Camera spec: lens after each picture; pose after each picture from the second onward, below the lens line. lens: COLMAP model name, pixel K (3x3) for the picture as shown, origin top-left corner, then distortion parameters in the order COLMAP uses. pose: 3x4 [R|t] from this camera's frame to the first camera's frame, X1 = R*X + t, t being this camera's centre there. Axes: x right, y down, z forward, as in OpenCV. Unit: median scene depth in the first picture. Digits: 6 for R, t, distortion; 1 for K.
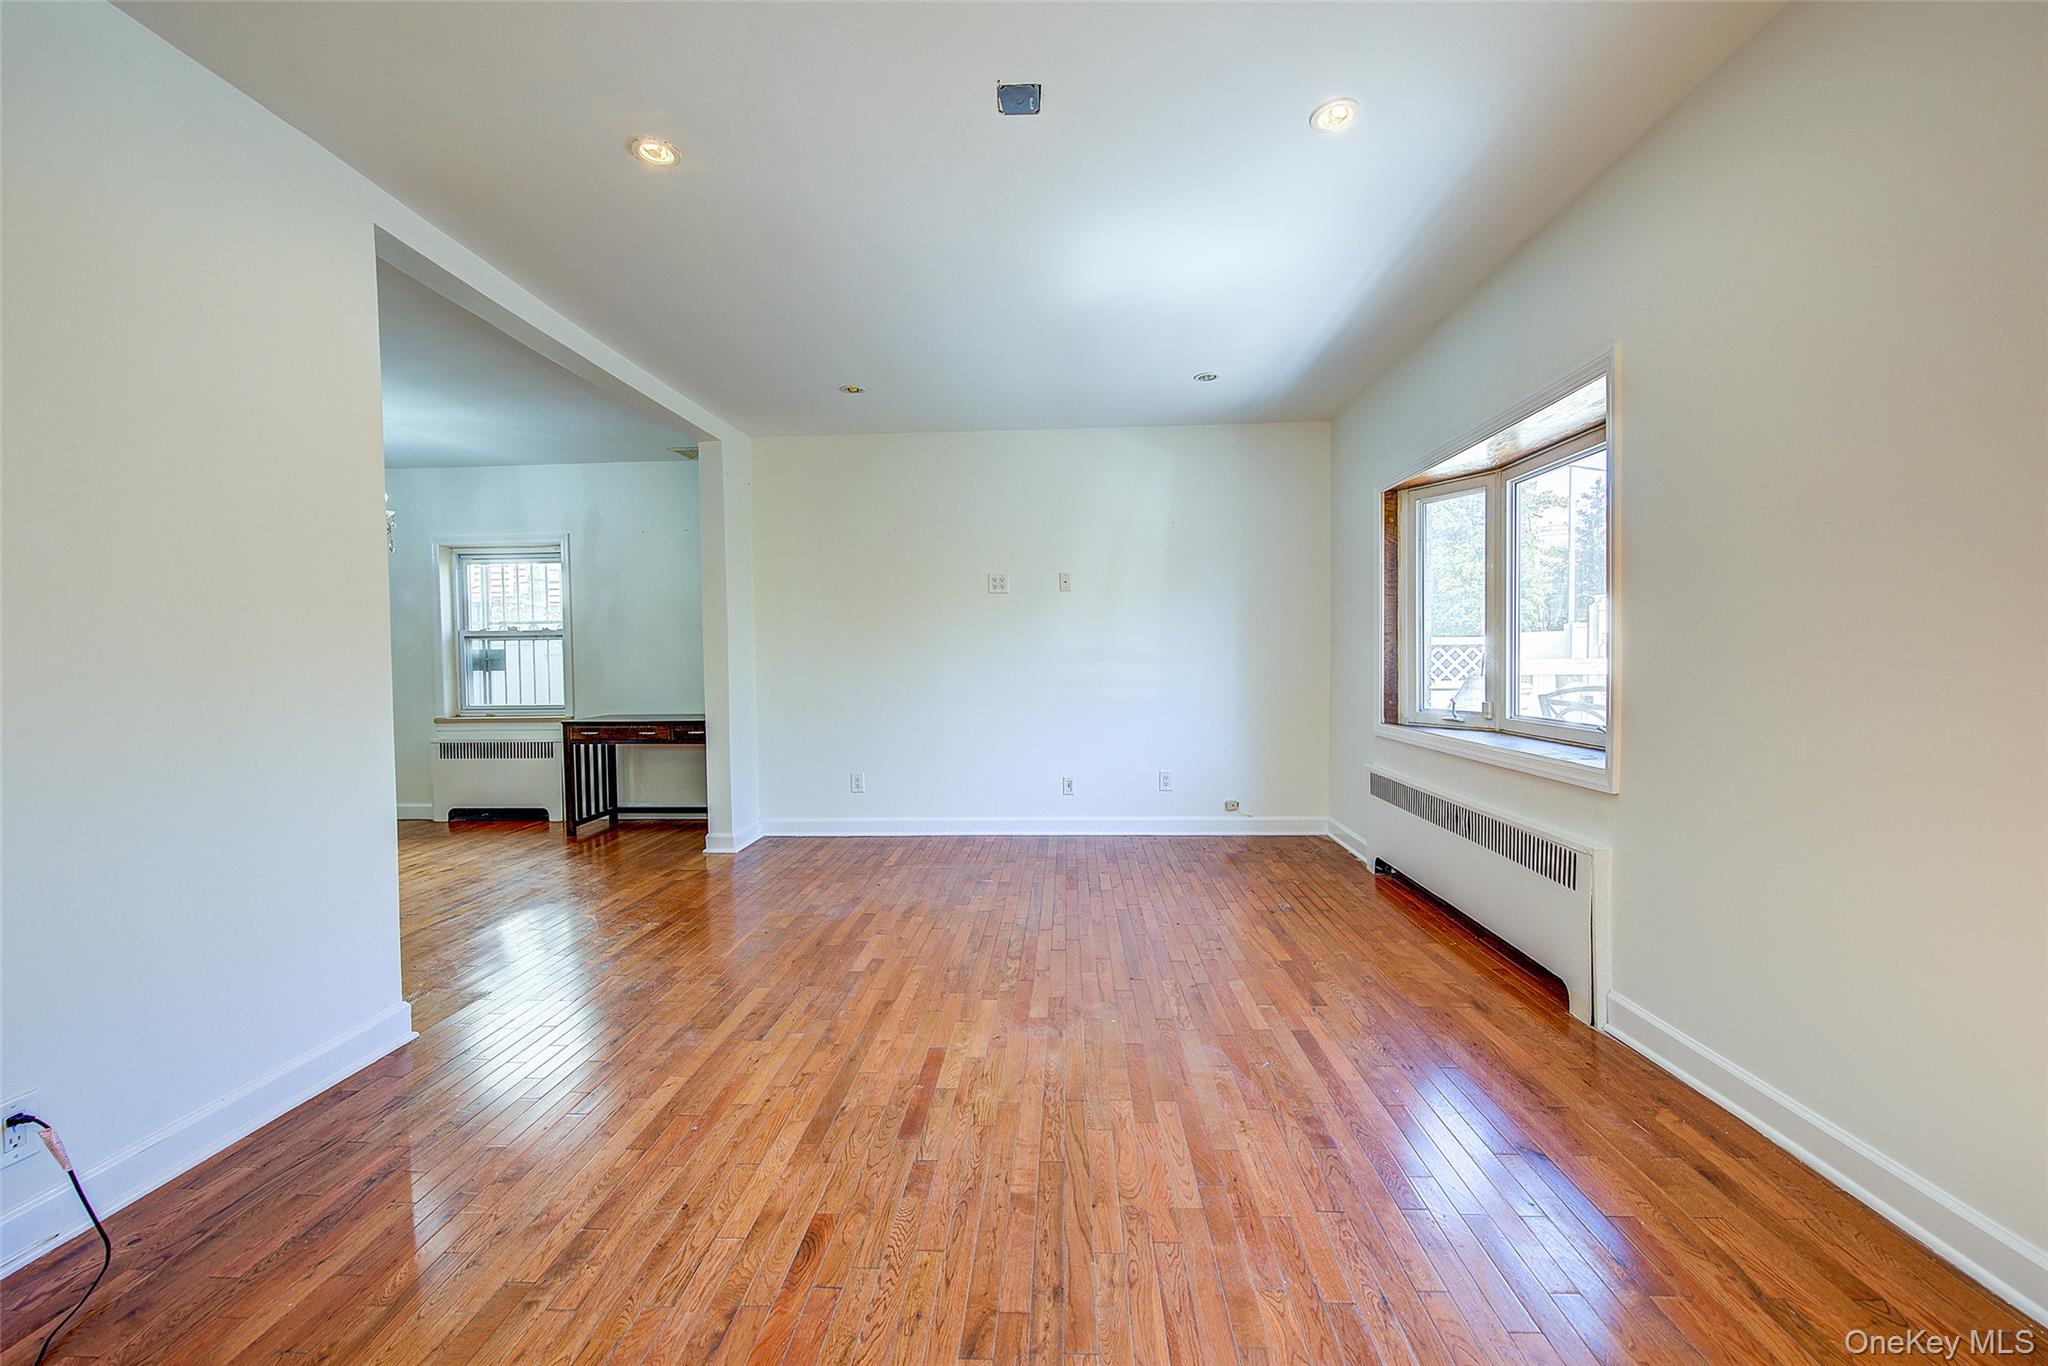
lens RADIAL K [[815.4, 0, 1024.0], [0, 815.4, 683.0], [0, 0, 1]] dist [0.001844, -0.000040]
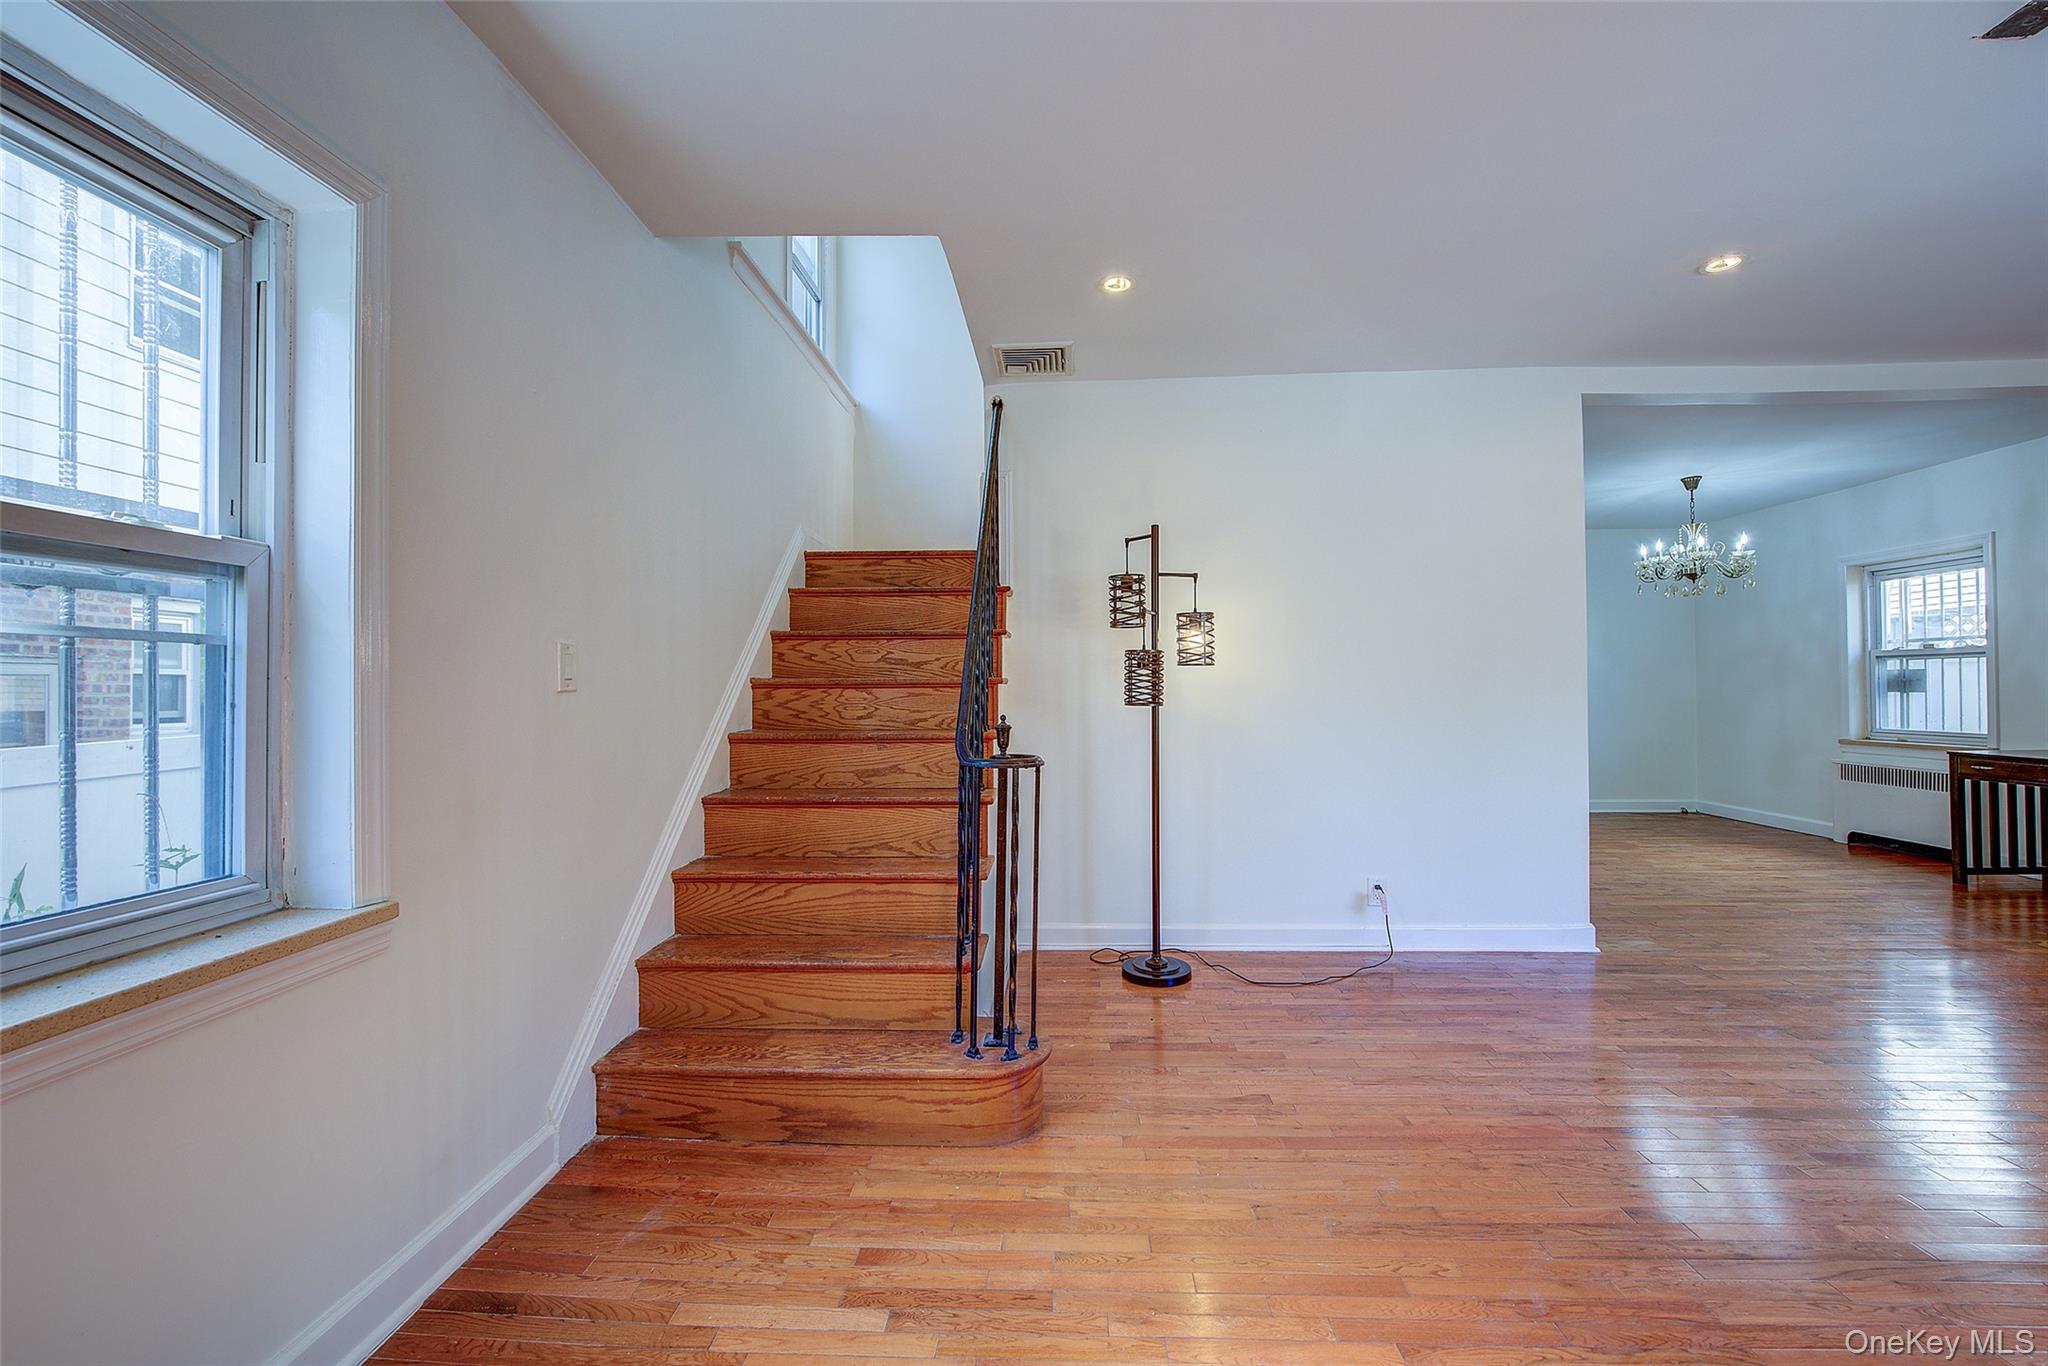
lens RADIAL K [[825.0, 0, 1024.0], [0, 825.0, 683.0], [0, 0, 1]] dist [-0.001365, -0.000097]
pose [[0.000996, 0.004652, -0.999989, 0.289639], [-0.024369, 0.999692, 0.004626, -0.005642], [0.999703, 0.024364, 0.001109, -0.002530]]
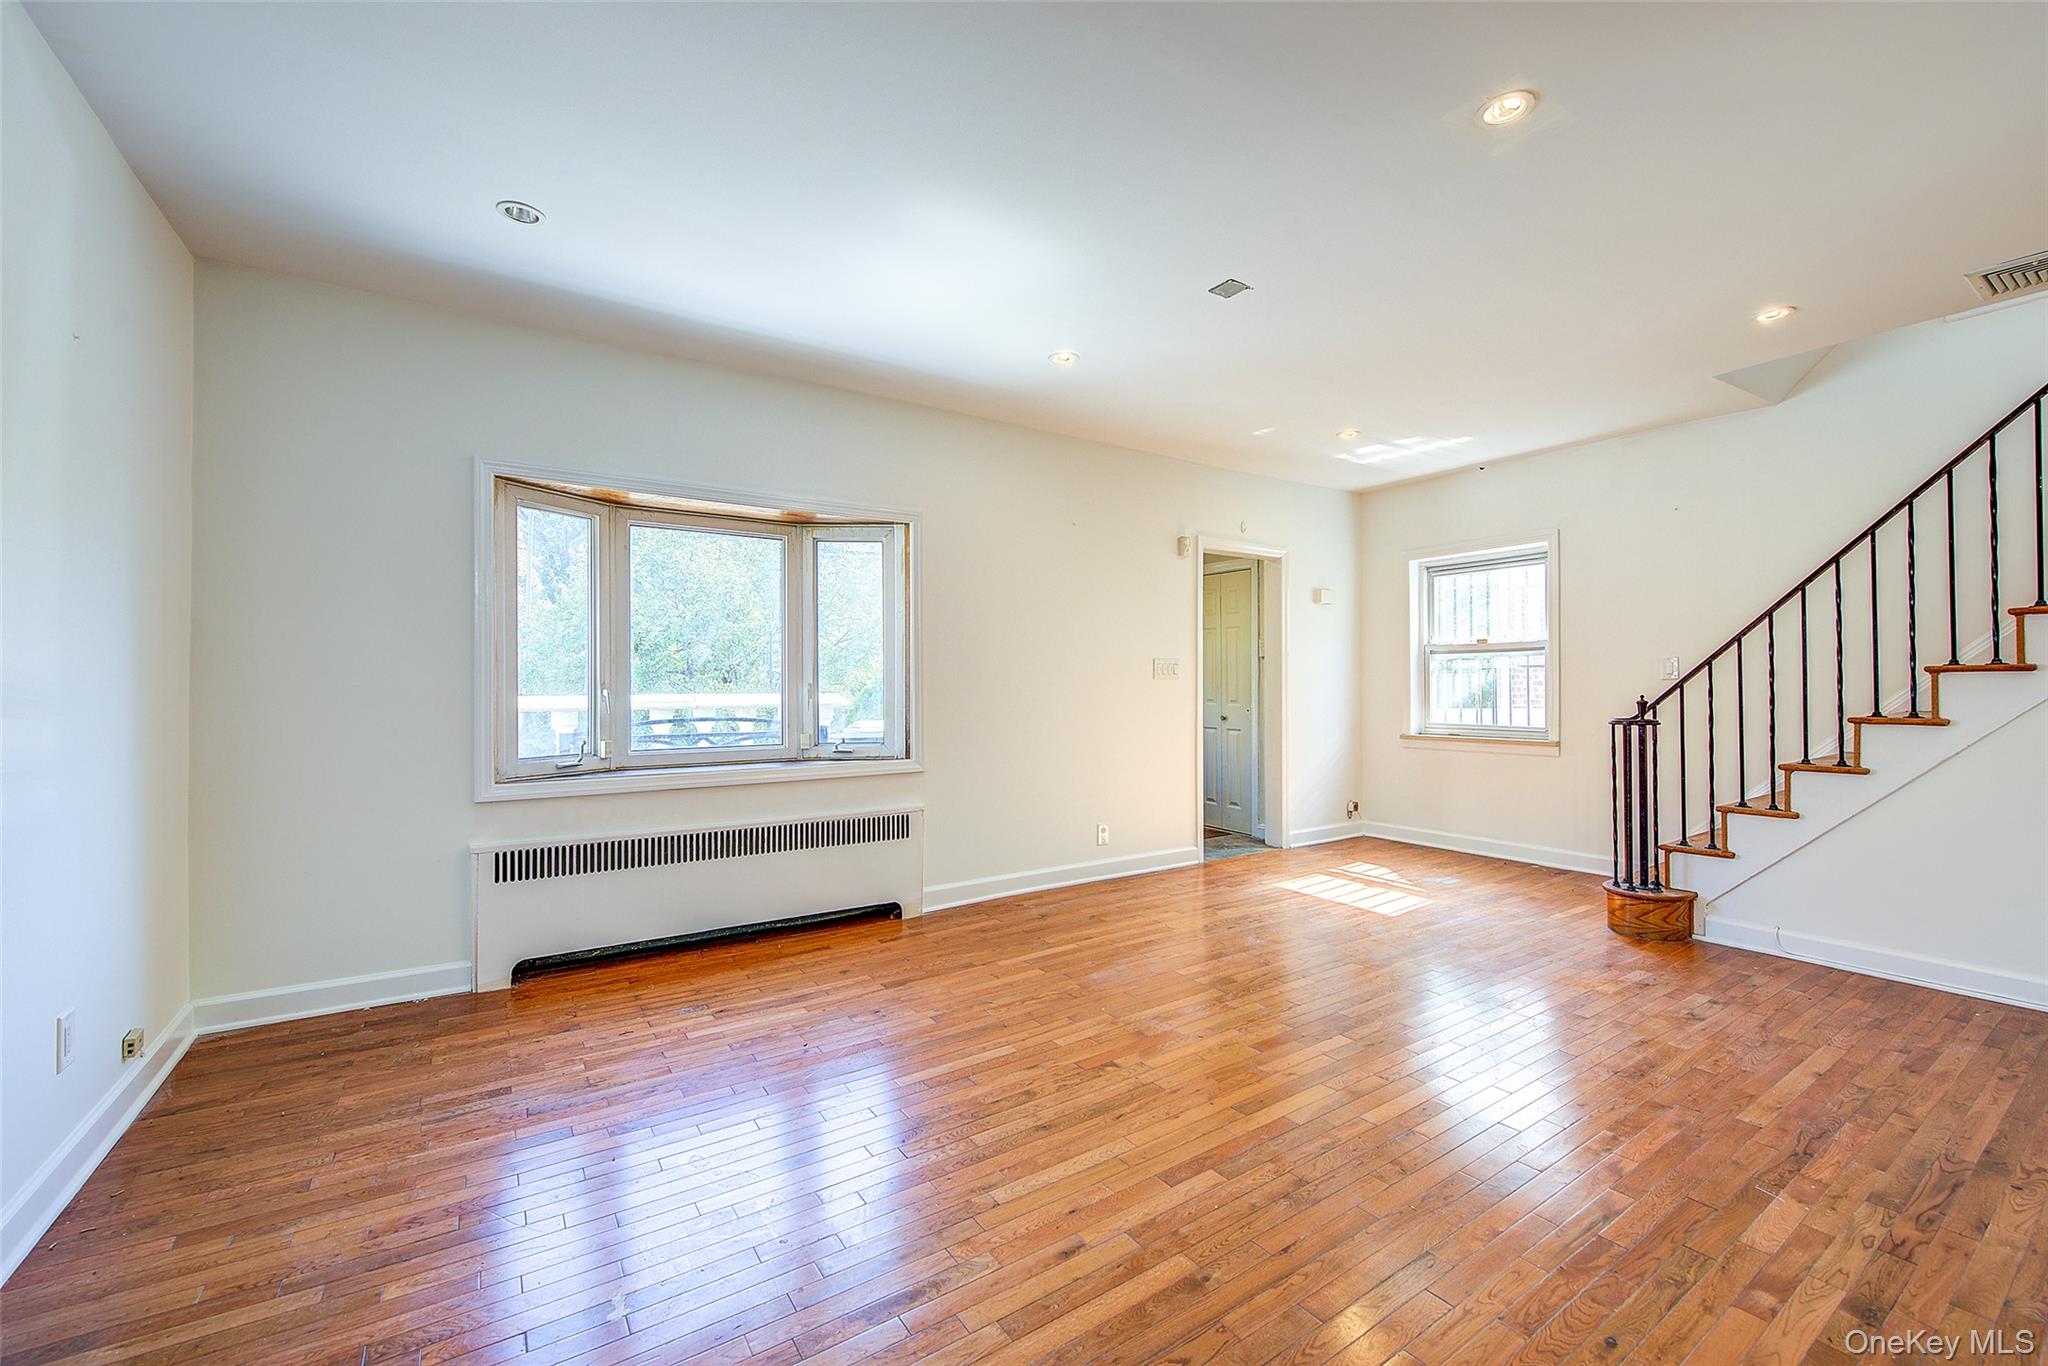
lens RADIAL K [[825.0, 0, 1024.0], [0, 825.0, 683.0], [0, 0, 1]] dist [-0.001365, -0.000097]
pose [[-0.601157, 0.017259, 0.798944, -0.287477], [0.032887, 0.999454, 0.003155, -0.018062], [-0.798454, 0.028171, -0.601397, 0.675498]]
